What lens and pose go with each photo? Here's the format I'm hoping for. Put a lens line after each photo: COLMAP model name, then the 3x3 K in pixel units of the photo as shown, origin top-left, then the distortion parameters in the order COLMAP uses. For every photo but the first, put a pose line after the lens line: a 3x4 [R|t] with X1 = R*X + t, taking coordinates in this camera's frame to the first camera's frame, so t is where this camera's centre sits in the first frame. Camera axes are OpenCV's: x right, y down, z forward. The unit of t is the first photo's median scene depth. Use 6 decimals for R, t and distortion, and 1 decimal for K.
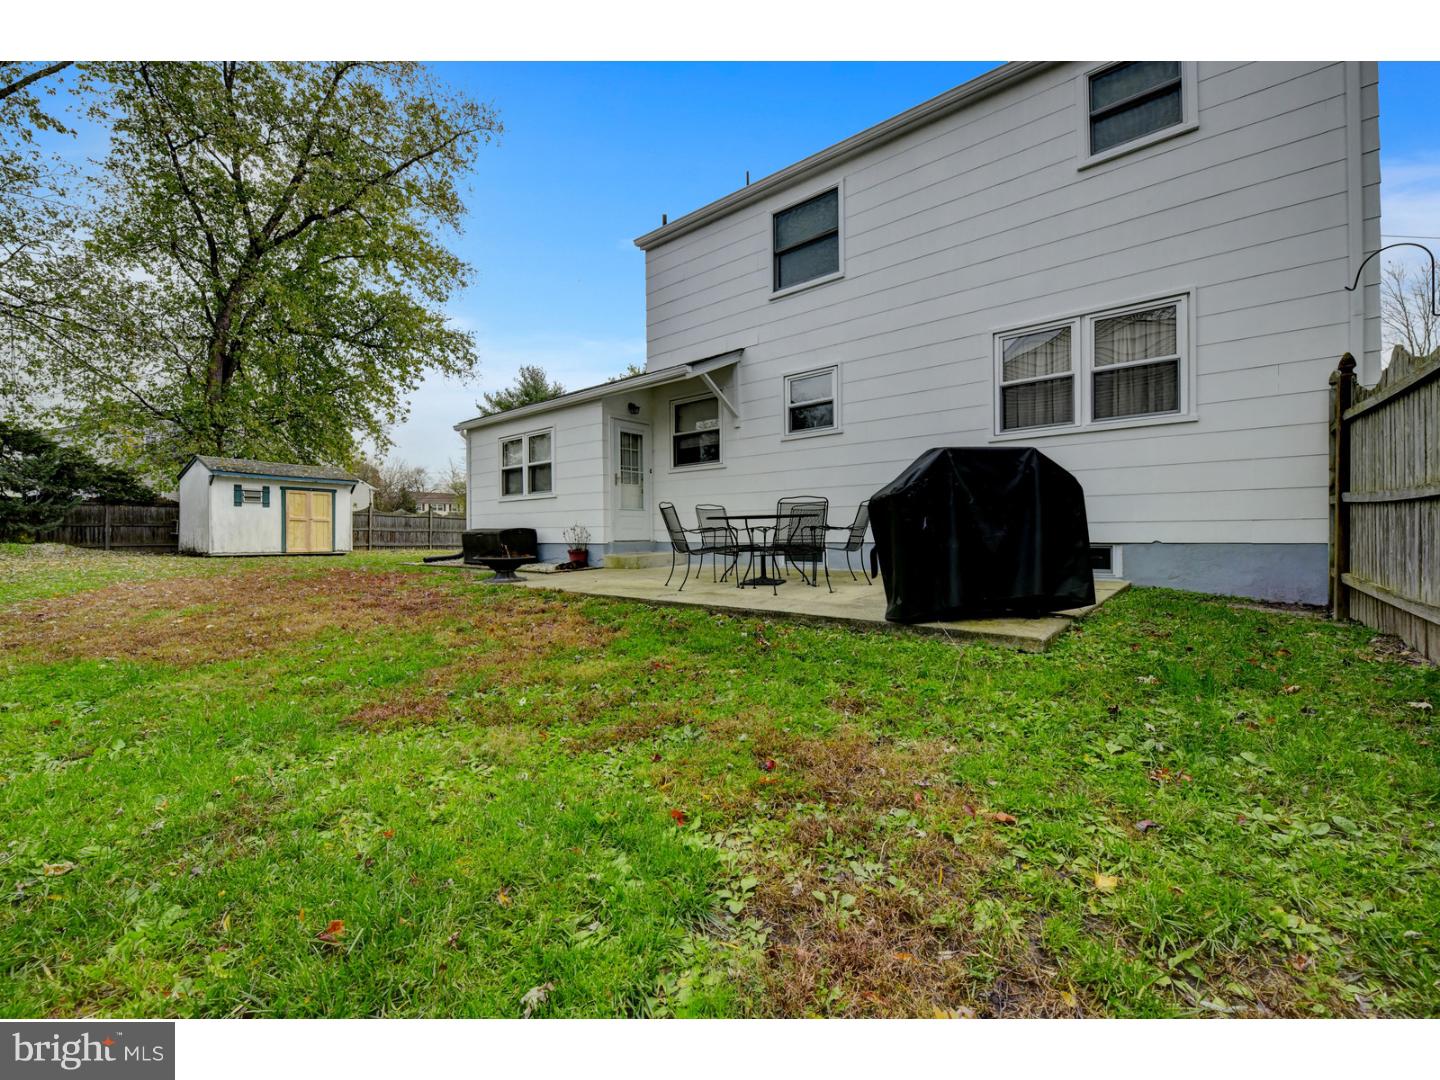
lens RADIAL K [[575.0, 0, 717.1], [0, 575.0, 548.1], [0, 0, 1]] dist [-0.009412, 0.000053]
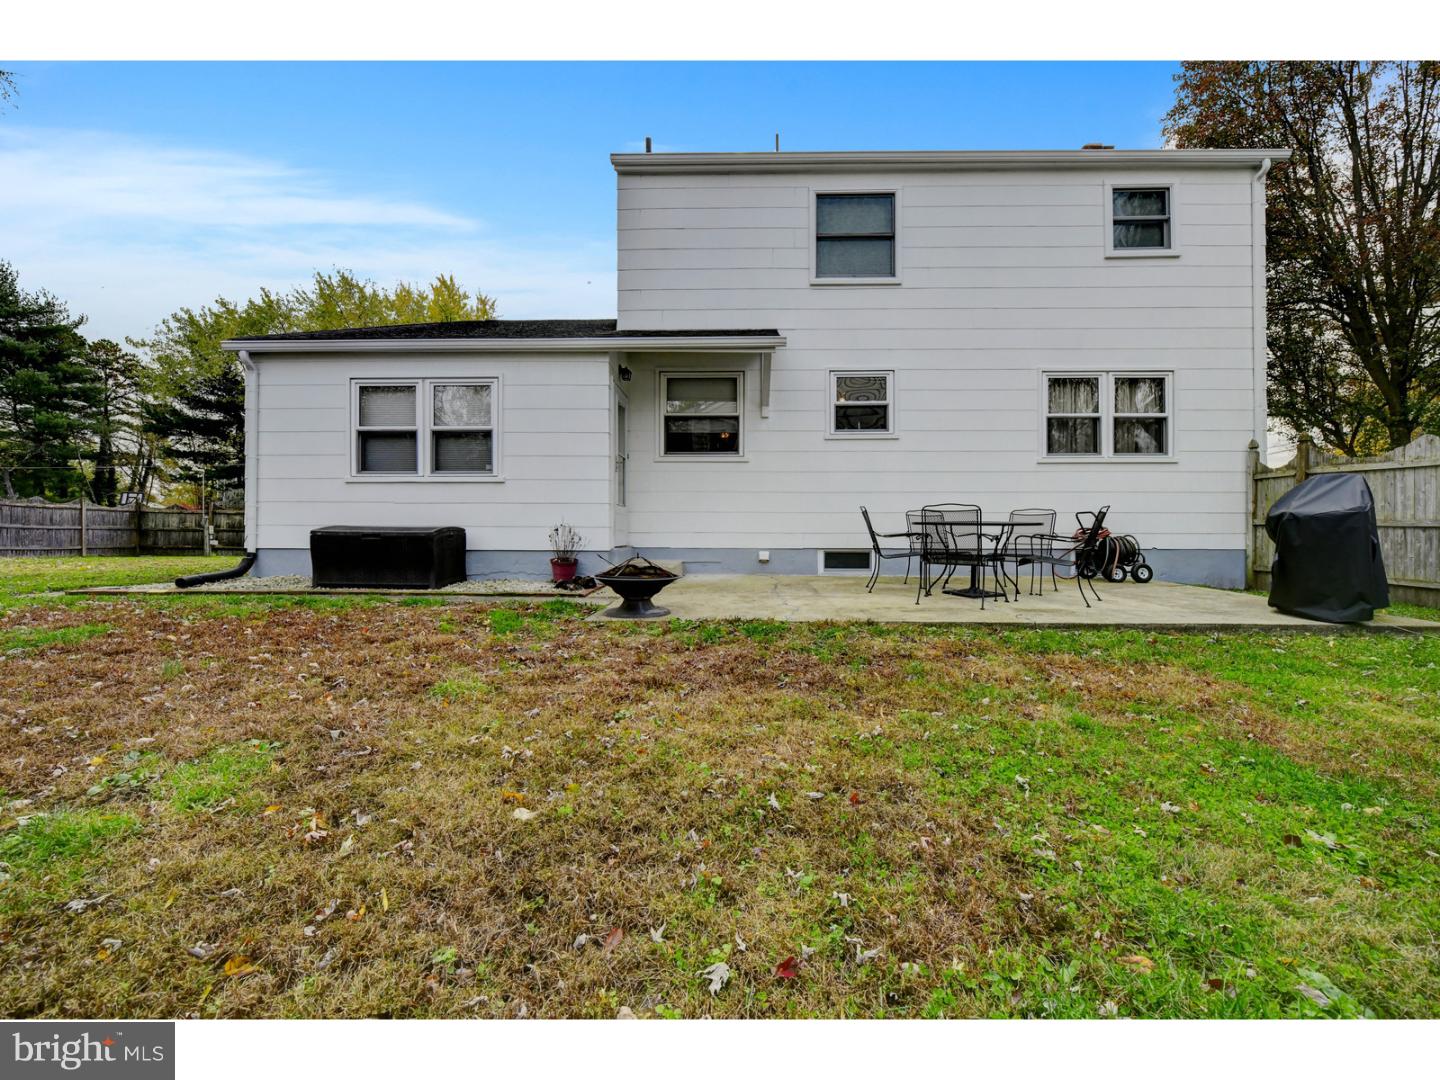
lens RADIAL K [[575.0, 0, 719.6], [0, 575.0, 539.5], [0, 0, 1]] dist [-0.009412, 0.000053]
pose [[0.792508, 0.006631, 0.609826, -0.581559], [0.003819, 0.999867, -0.015836, -0.010764], [-0.609850, 0.014879, 0.792377, 0.369052]]
